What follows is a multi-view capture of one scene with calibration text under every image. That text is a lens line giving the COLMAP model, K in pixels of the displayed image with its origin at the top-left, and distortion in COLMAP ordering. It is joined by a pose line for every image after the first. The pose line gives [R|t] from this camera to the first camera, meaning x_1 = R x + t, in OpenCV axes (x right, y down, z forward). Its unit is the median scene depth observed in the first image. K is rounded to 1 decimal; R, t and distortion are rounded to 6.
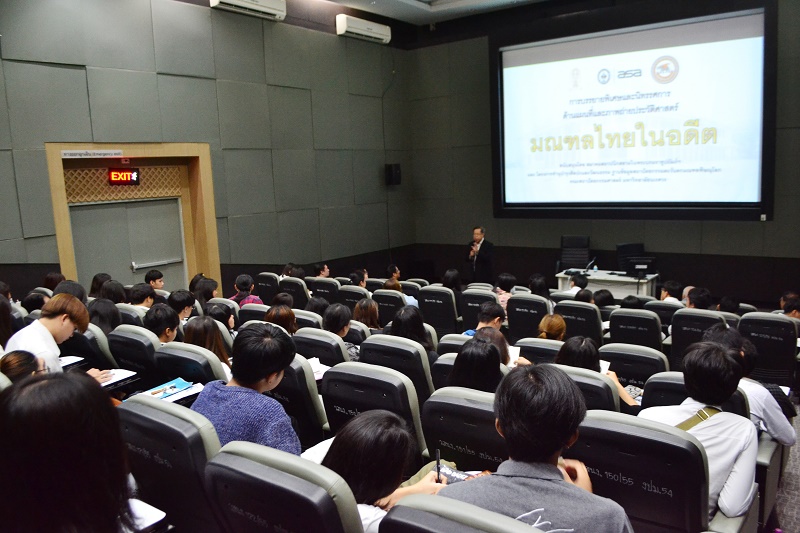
lens RADIAL K [[639.5, 0, 402.8], [0, 639.5, 275.4], [0, 0, 1]] dist [-0.075668, 0.002221]
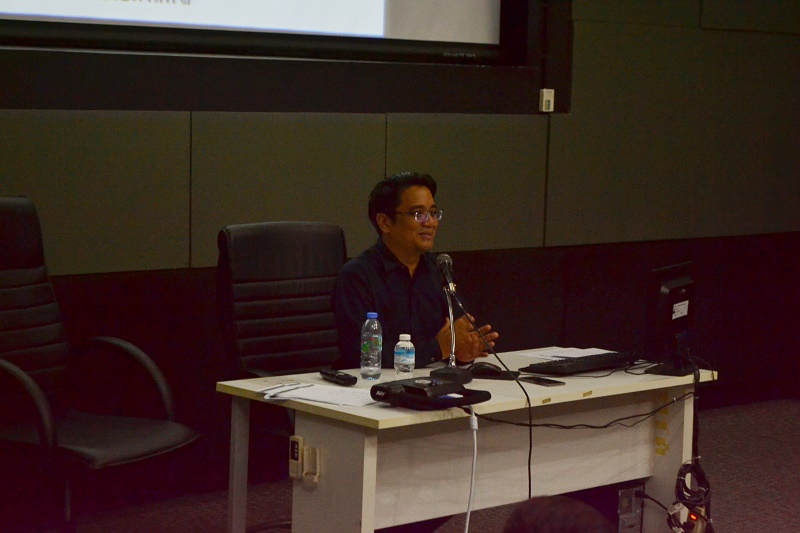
lens RADIAL K [[1854.5, 0, 399.8], [0, 1854.5, 266.0], [0, 0, 1]] dist [-0.051017, 0.000000]
pose [[0.172494, -0.049097, 0.983786, -0.213940], [0.118725, 0.992512, 0.028715, -0.052097], [-0.977829, 0.111847, 0.177031, 0.921343]]
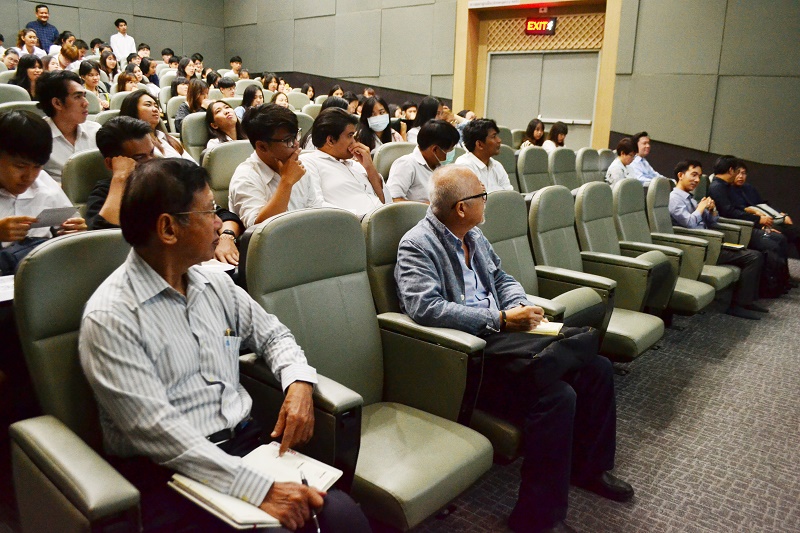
lens RADIAL K [[639.5, 0, 397.3], [0, 639.5, 266.3], [0, 0, 1]] dist [-0.075668, 0.002221]
pose [[-0.068746, 0.254768, -0.964555, 0.550153], [-0.195445, 0.944668, 0.263445, -0.013520], [0.978302, 0.206628, -0.015149, 0.754135]]
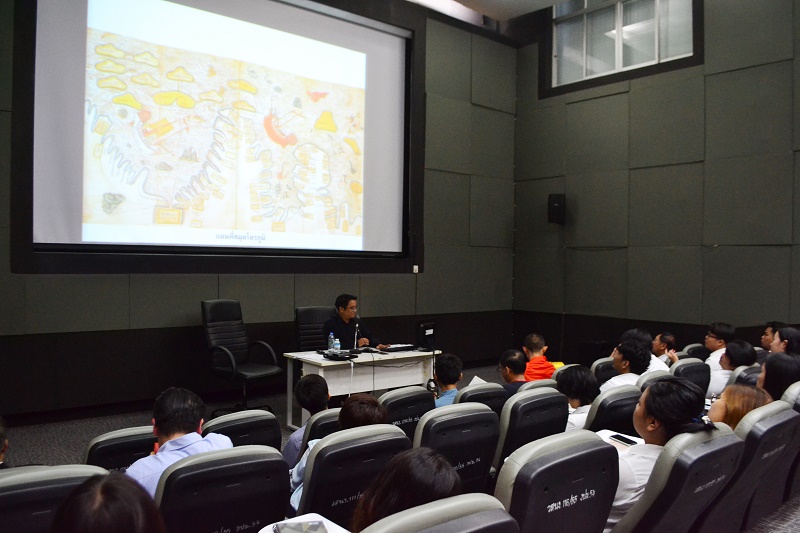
lens RADIAL K [[639.5, 0, 401.2], [0, 639.5, 273.6], [0, 0, 1]] dist [-0.075668, 0.002221]
pose [[0.241327, 0.028777, 0.970017, -0.277903], [0.128041, 0.989878, -0.061221, -0.034931], [-0.961960, 0.138976, 0.235199, 0.806015]]
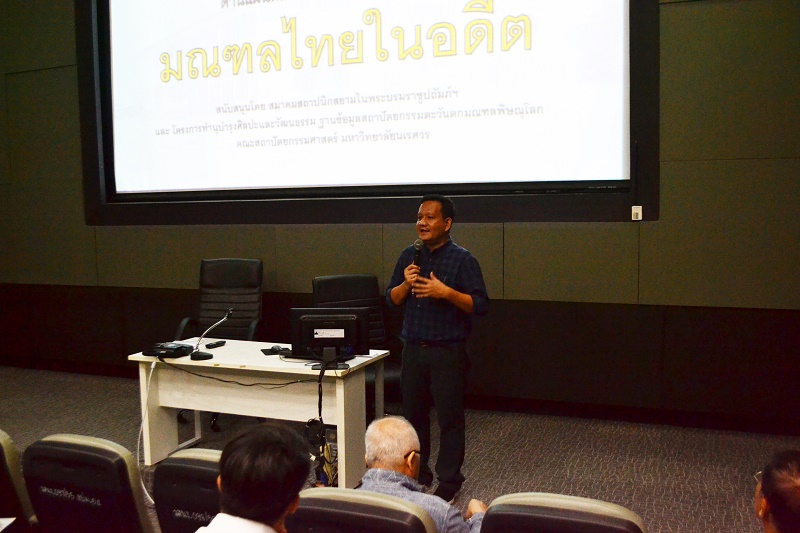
lens RADIAL K [[807.9, 0, 398.7], [0, 807.9, 265.7], [0, 0, 1]] dist [-0.048382, 0.000000]
pose [[0.970225, 0.007614, 0.242084, 0.283821], [0.013629, 0.996206, -0.085957, -0.011177], [-0.241820, 0.086697, 0.966440, 0.503862]]
